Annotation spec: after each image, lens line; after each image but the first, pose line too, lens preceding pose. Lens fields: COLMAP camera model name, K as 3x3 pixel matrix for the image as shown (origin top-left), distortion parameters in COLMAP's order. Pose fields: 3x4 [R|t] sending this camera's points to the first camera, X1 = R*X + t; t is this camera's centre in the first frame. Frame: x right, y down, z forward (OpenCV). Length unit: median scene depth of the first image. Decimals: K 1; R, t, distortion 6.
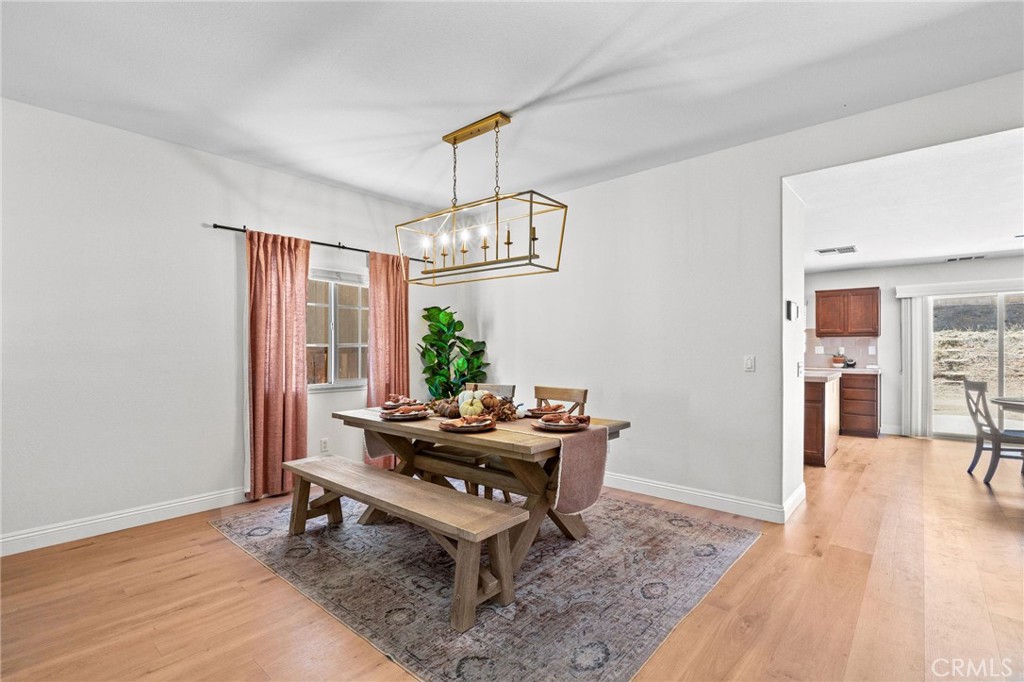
lens RADIAL K [[471.7, 0, 513.7], [0, 471.7, 354.7], [0, 0, 1]] dist [-0.002042, -0.000292]
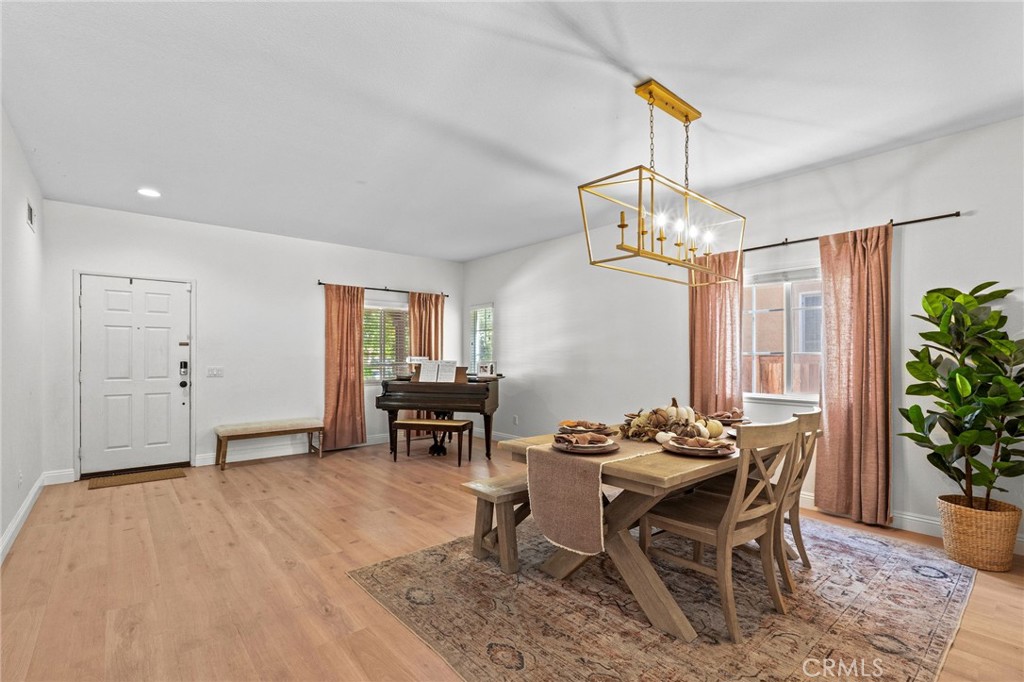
lens RADIAL K [[467.5, 0, 509.8], [0, 467.5, 366.9], [0, 0, 1]] dist [0.000578, 0.000107]
pose [[-0.151130, 0.023764, -0.988228, 0.891353], [-0.007113, 0.999659, 0.025127, -0.018227], [0.988488, 0.010826, -0.150910, 0.920423]]
